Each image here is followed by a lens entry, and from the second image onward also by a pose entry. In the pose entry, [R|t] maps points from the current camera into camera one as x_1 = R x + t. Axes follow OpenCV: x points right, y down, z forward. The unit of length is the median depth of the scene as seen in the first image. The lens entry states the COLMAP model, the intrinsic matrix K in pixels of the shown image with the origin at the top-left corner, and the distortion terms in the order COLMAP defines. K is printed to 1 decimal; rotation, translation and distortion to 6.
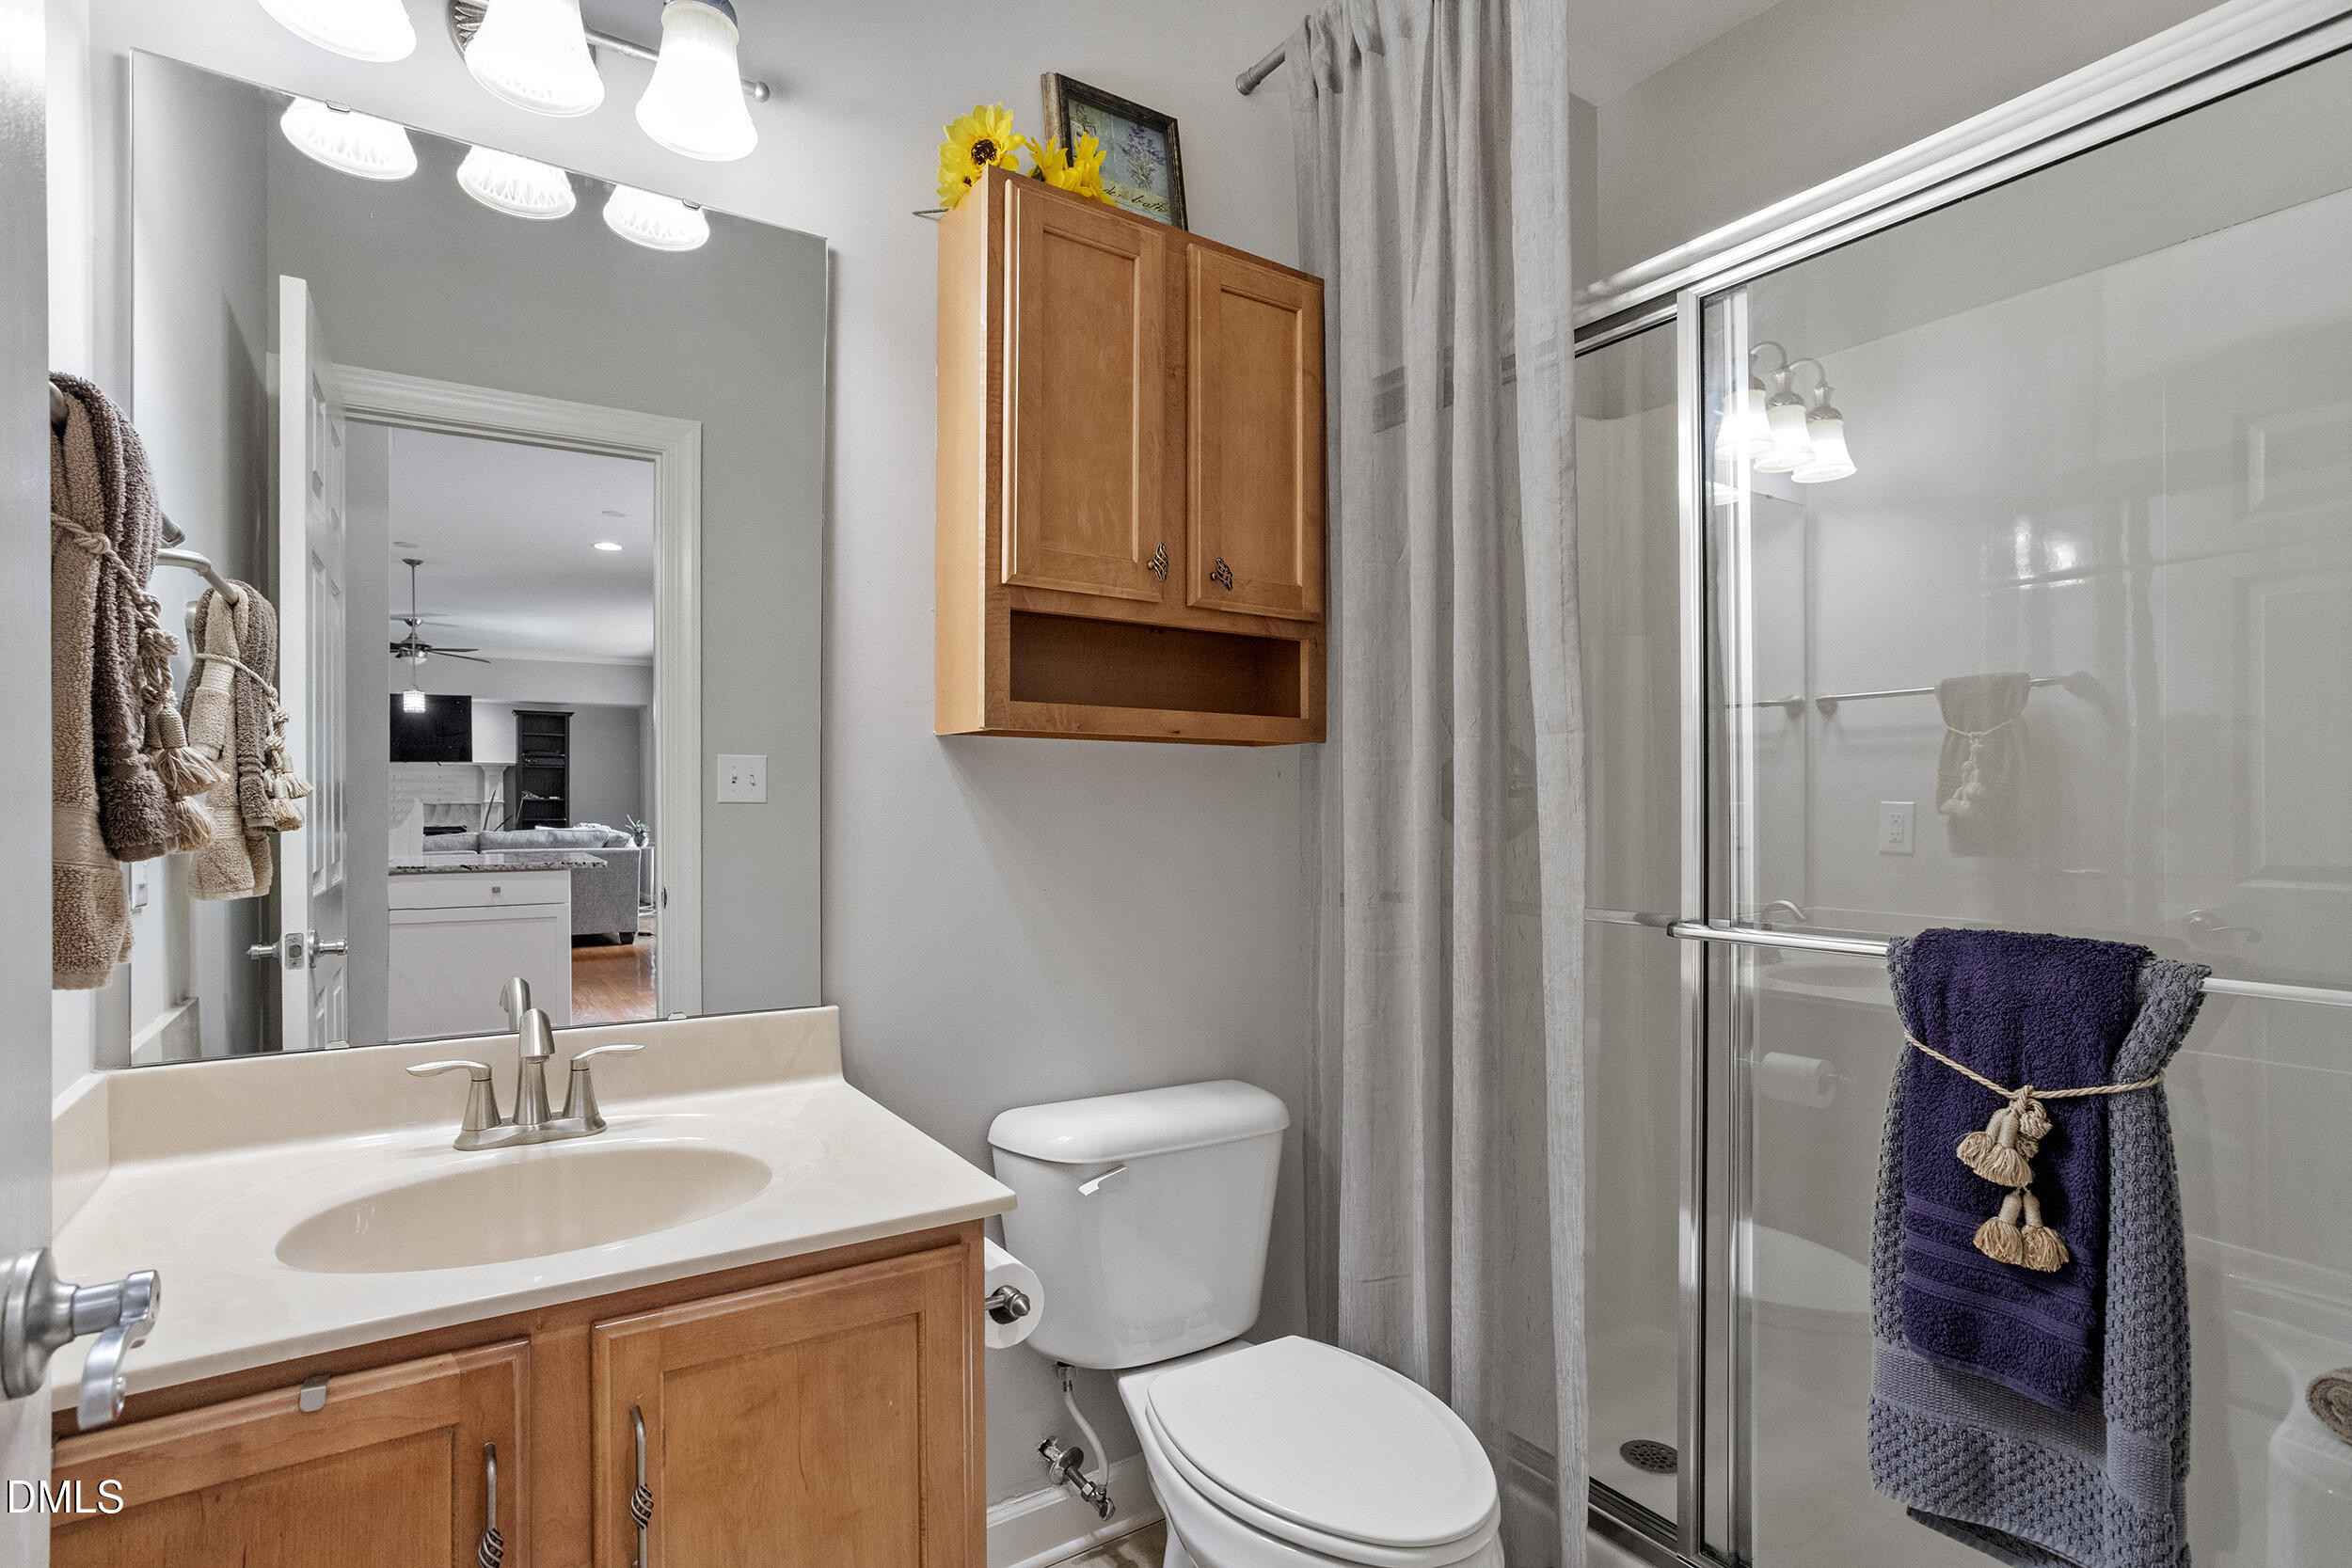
lens RADIAL K [[1161.8, 0, 1176.0], [0, 1161.8, 784.0], [0, 0, 1]] dist [-0.000140, 0.000297]
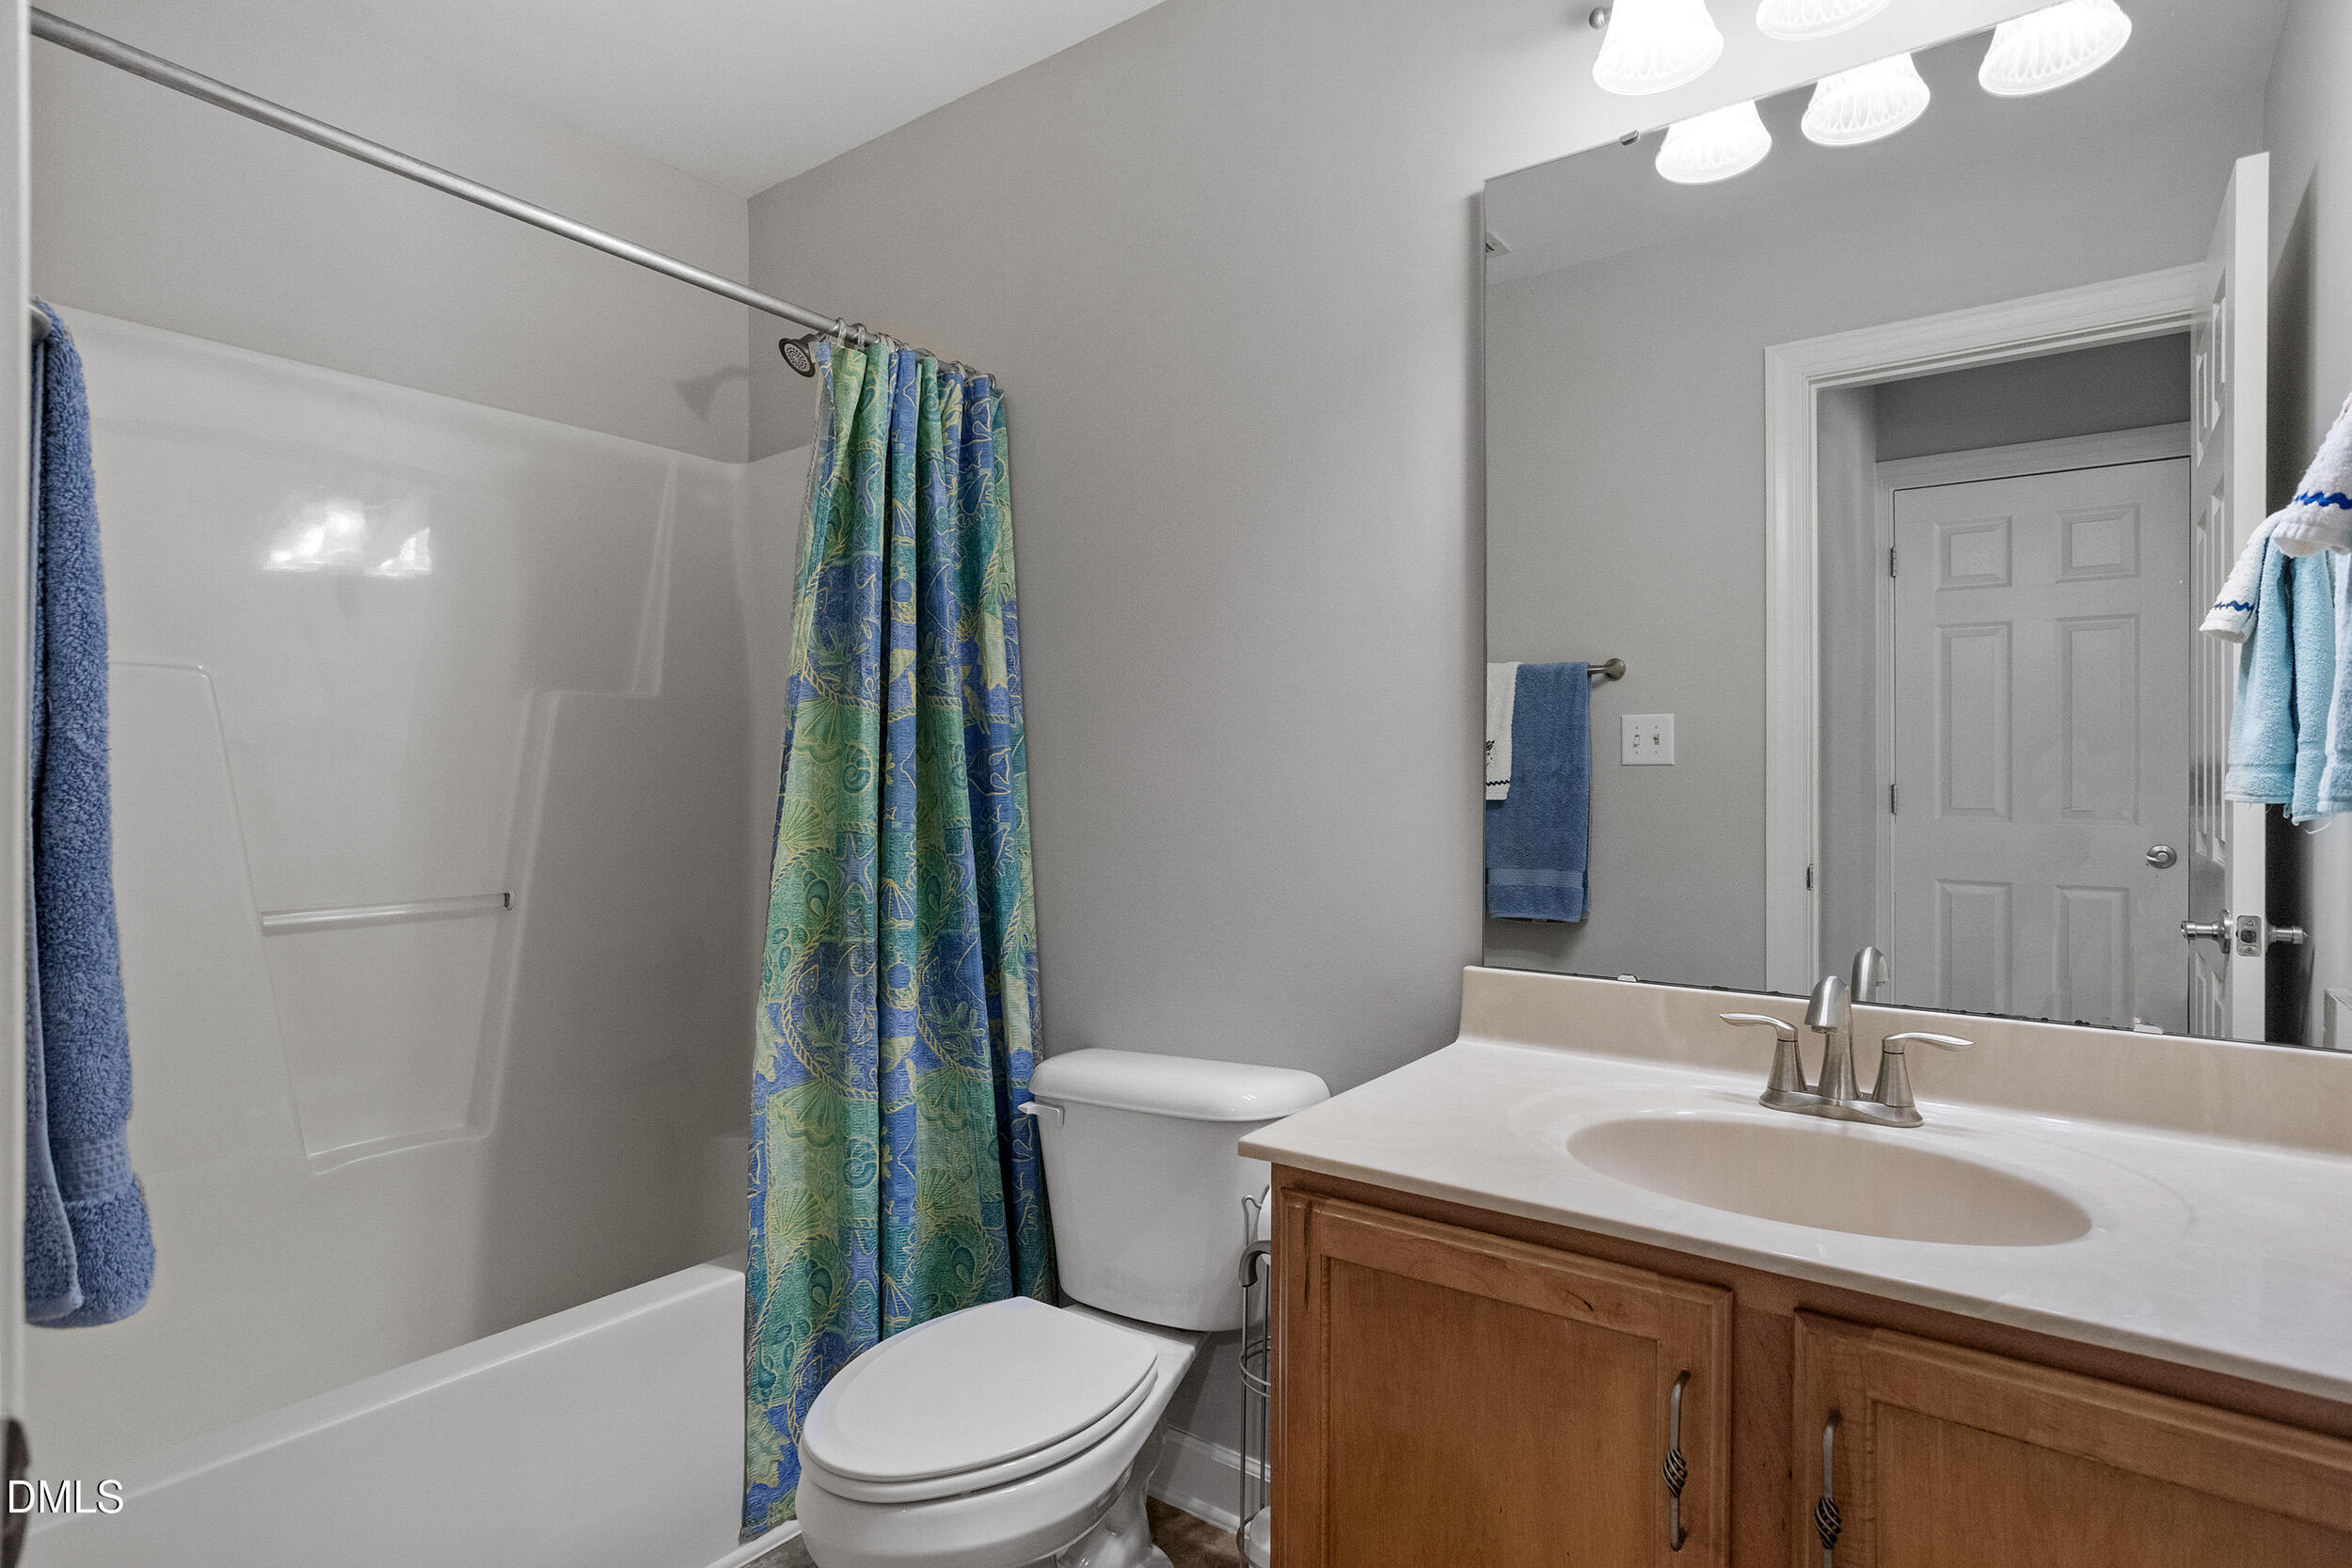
lens RADIAL K [[1274.7, 0, 1176.0], [0, 1274.7, 784.0], [0, 0, 1]] dist [-0.034717, 0.000312]
pose [[0.327250, 0.014934, -0.944820, 0.247213], [0.017309, 0.999613, 0.021795, 0.002062], [0.944779, -0.023487, 0.326865, 0.154991]]
